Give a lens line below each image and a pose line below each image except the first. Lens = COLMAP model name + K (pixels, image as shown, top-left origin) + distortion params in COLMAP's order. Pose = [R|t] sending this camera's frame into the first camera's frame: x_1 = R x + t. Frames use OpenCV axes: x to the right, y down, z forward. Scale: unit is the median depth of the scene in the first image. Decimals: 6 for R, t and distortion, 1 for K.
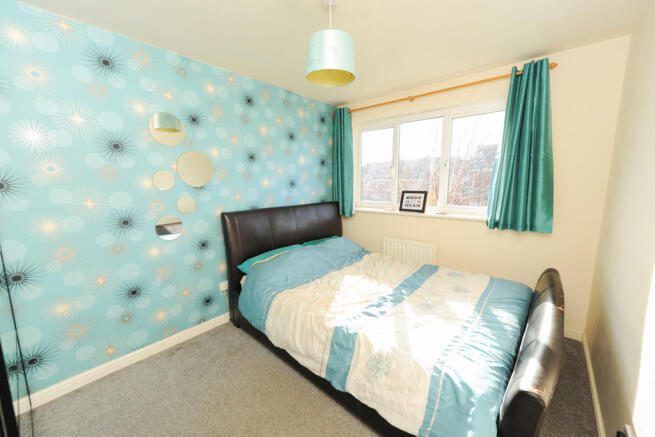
lens RADIAL K [[260.2, 0, 326.7], [0, 260.2, 216.8], [0, 0, 1]] dist [-0.000459, -0.000622]
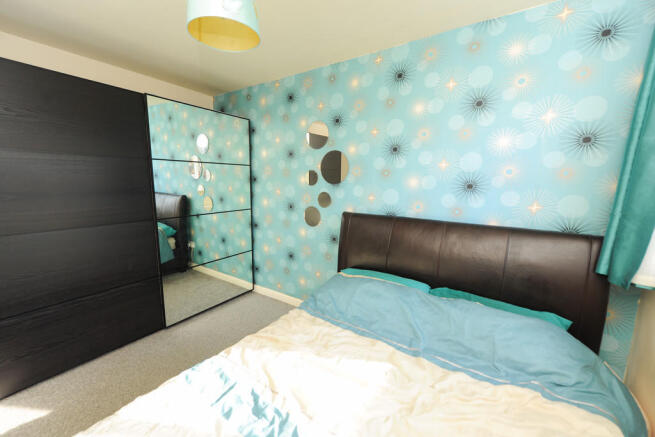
lens RADIAL K [[260.2, 0, 326.3], [0, 260.2, 218.9], [0, 0, 1]] dist [-0.000459, -0.000622]
pose [[0.110970, 0.154409, -0.981755, 0.518229], [-0.154408, 0.978539, 0.136450, -0.106467], [0.981755, 0.136449, 0.132431, 0.773175]]
